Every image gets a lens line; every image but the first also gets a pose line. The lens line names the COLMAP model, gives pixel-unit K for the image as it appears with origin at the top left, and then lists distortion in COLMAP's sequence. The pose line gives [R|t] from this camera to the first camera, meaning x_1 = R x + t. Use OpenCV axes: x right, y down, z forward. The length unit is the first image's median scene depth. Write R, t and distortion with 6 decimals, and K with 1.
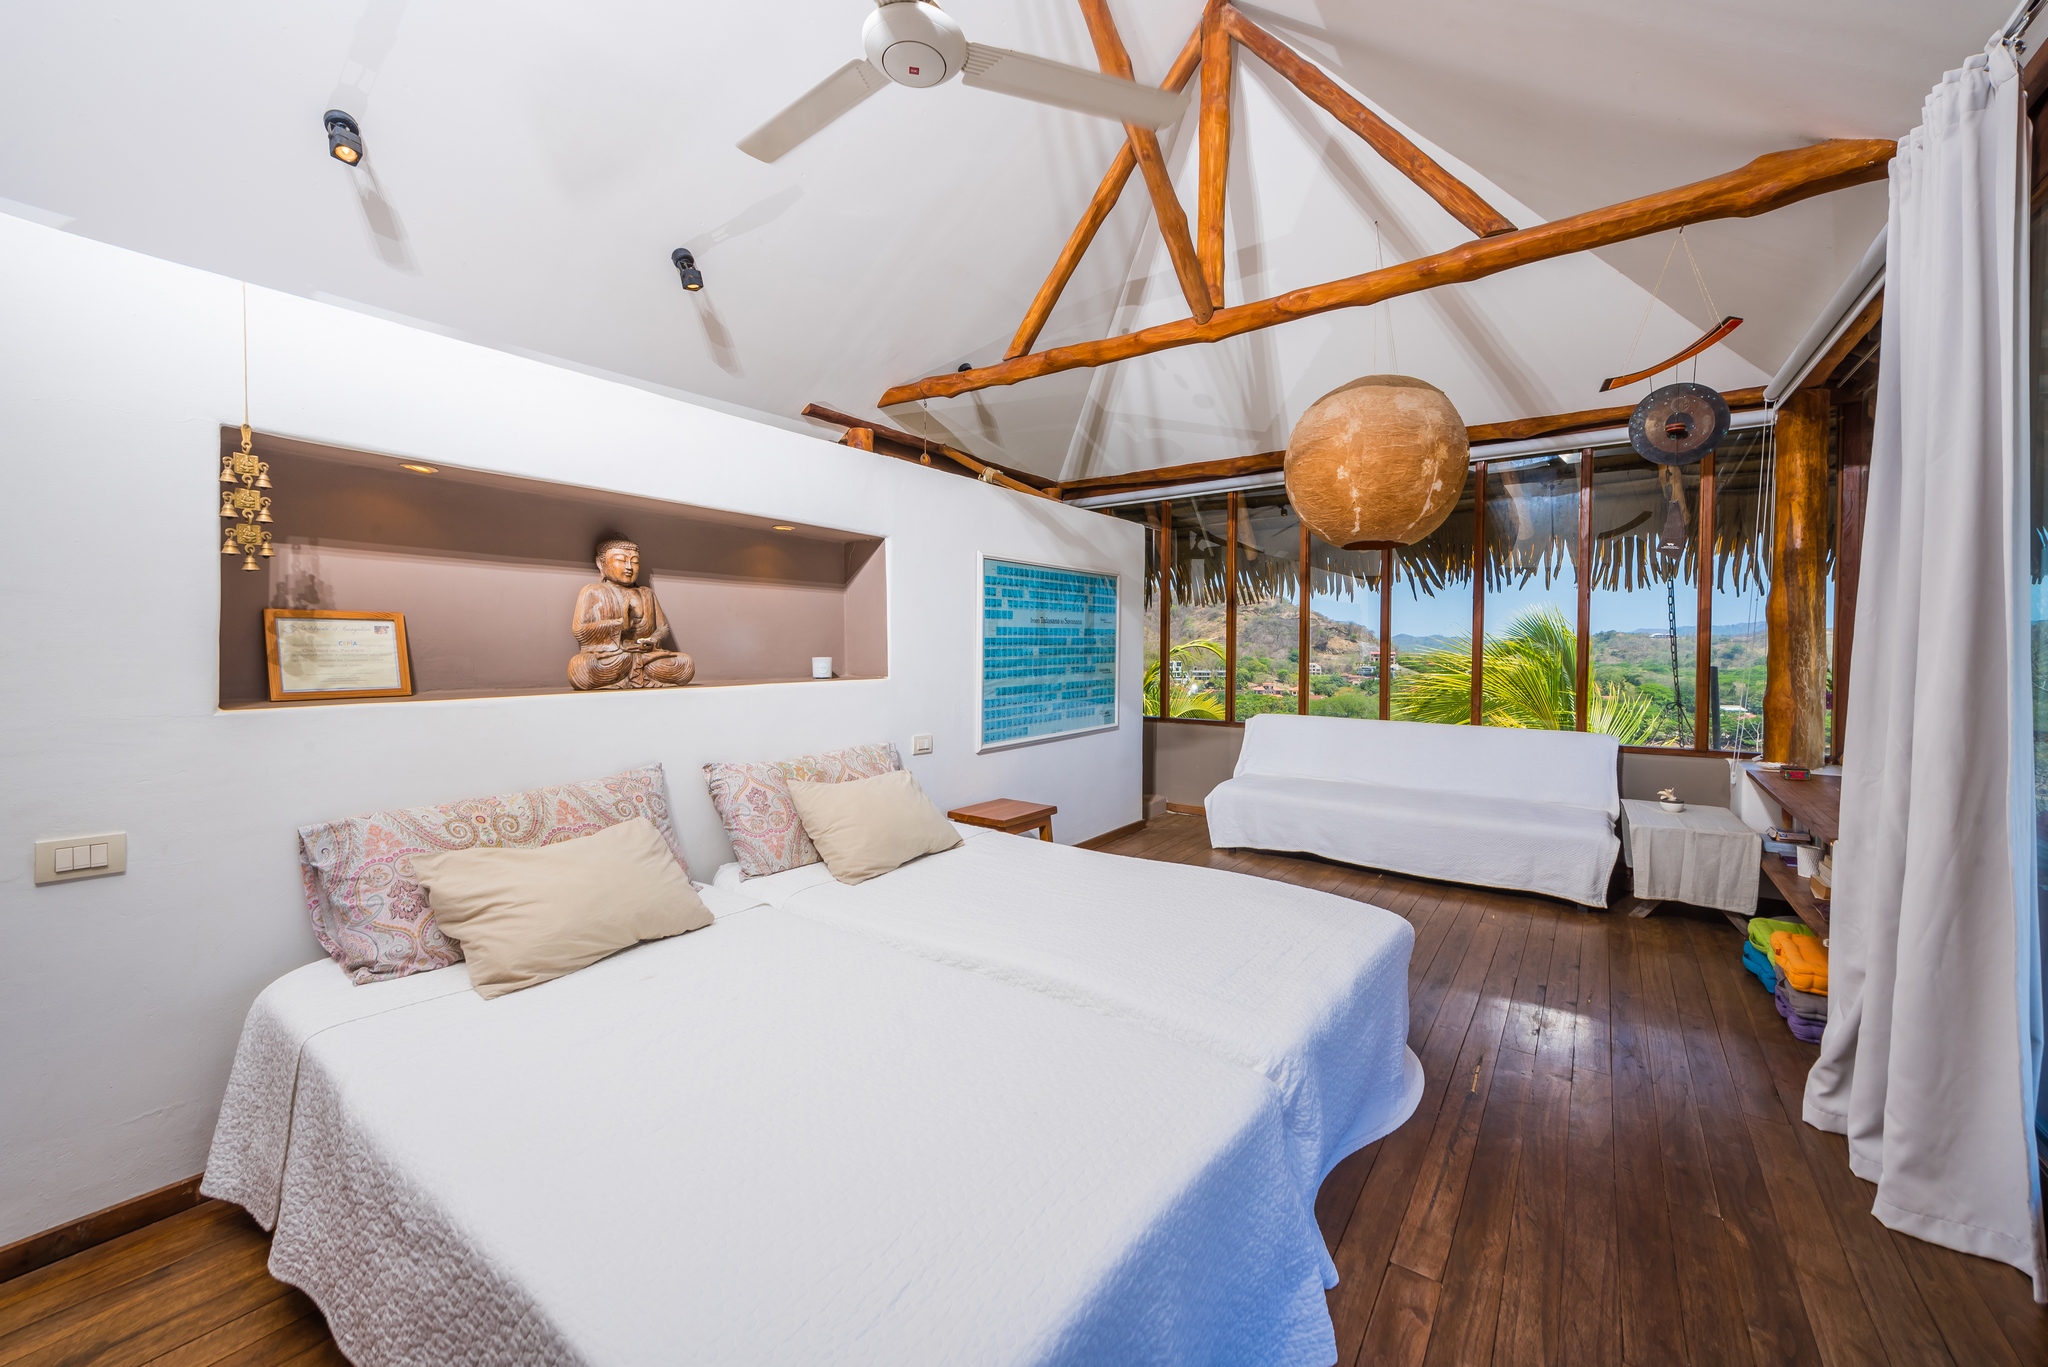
lens RADIAL K [[814.9, 0, 1020.0], [0, 814.9, 656.3], [0, 0, 1]] dist [0.013190, 0.000075]
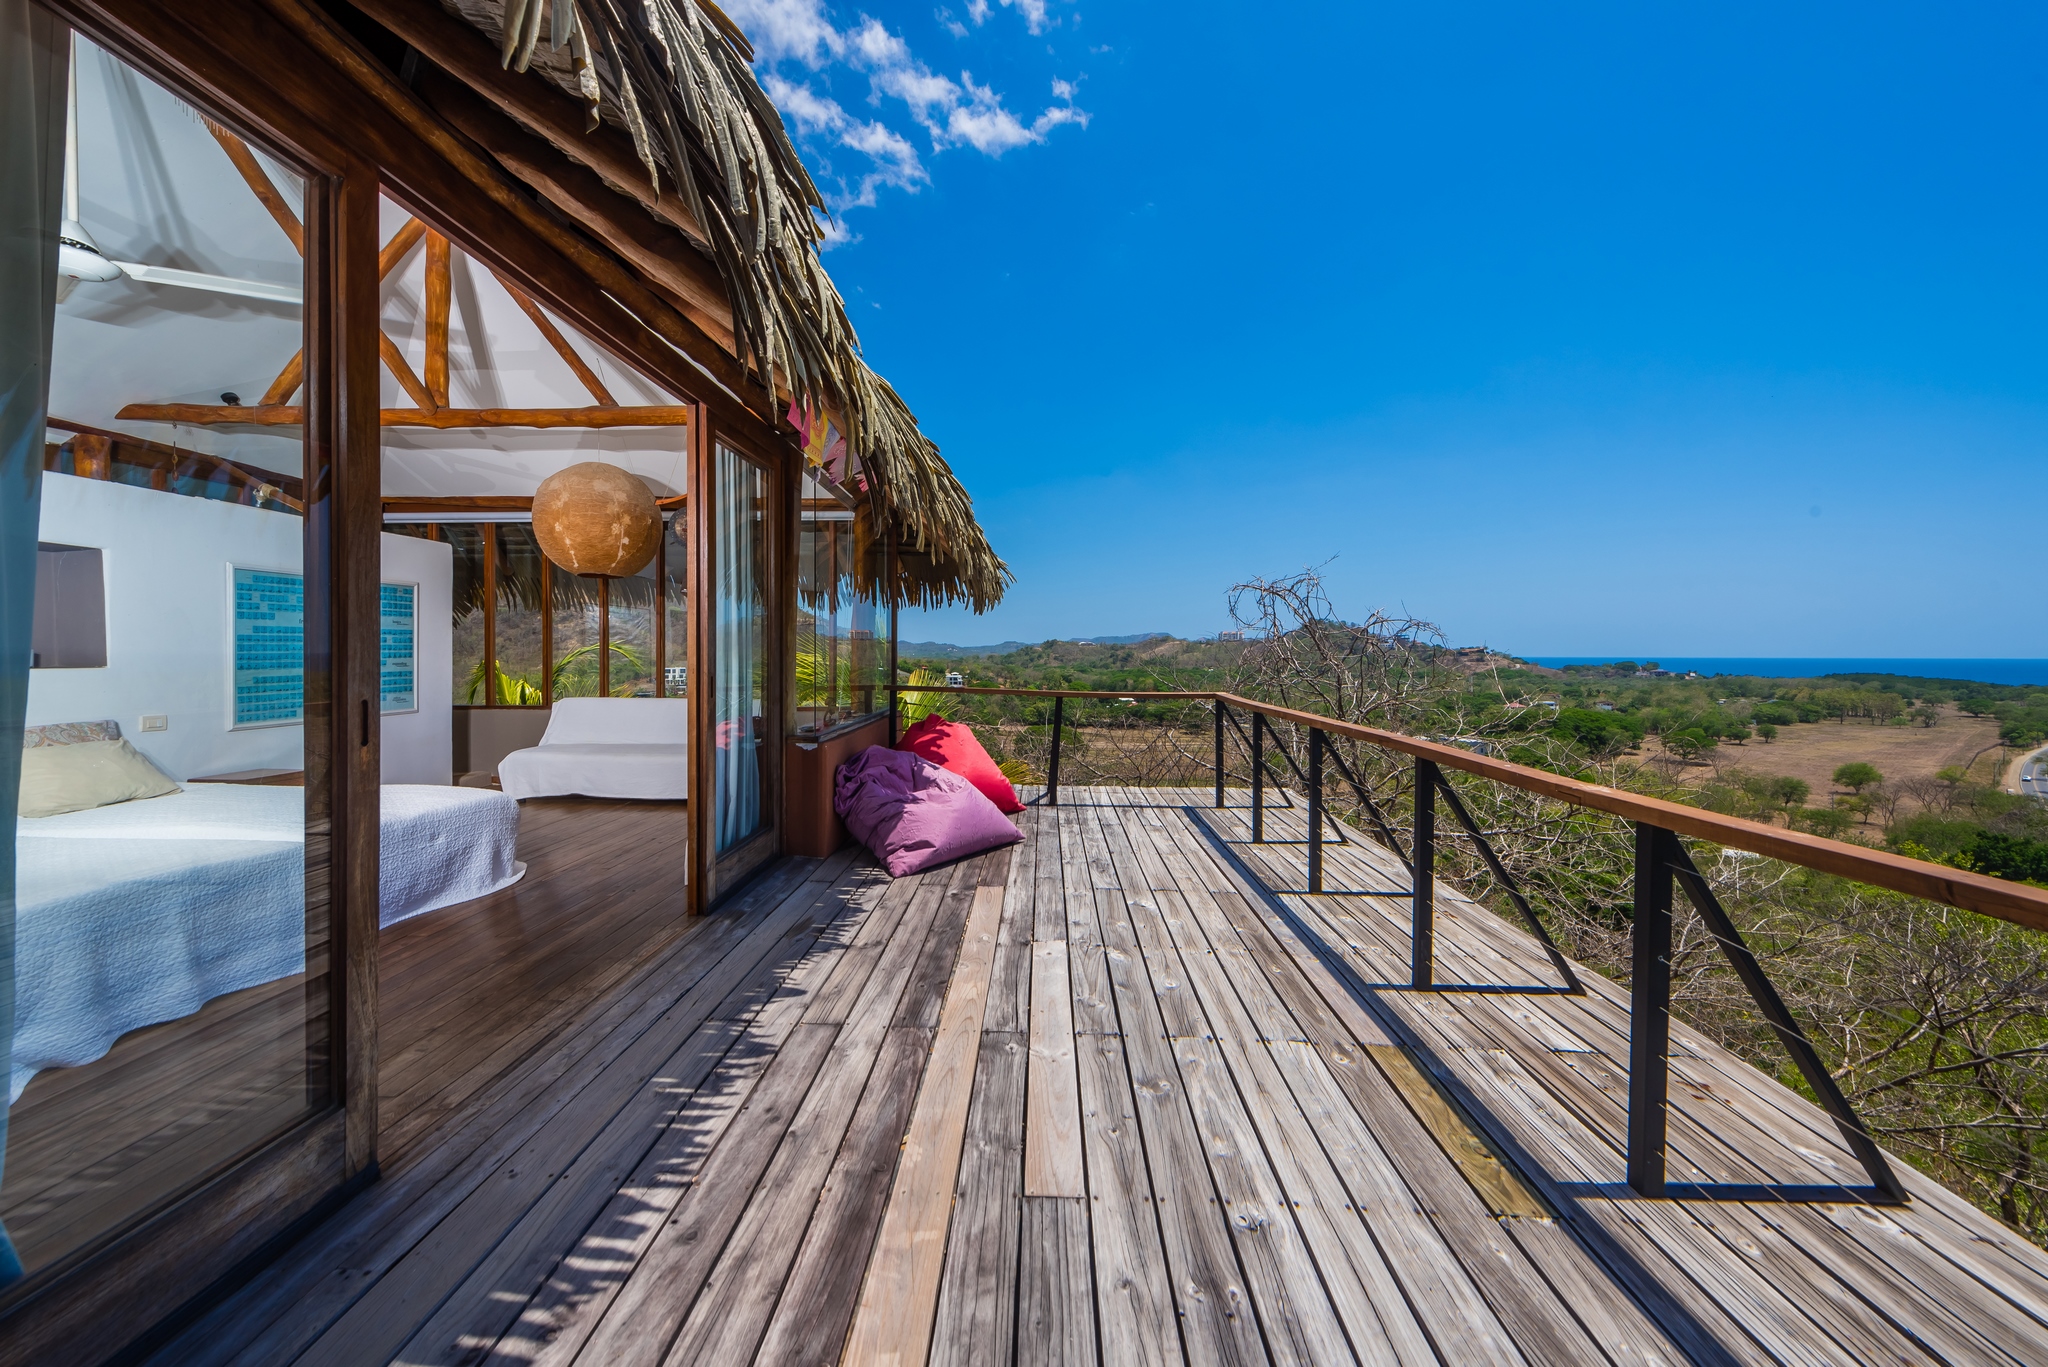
lens RADIAL K [[814.9, 0, 1020.0], [0, 814.9, 656.3], [0, 0, 1]] dist [0.013190, 0.000075]
pose [[0.833421, -0.003208, 0.552629, 0.239954], [0.006817, 0.999967, -0.004475, 0.021378], [-0.552596, 0.007497, 0.833415, -0.628648]]
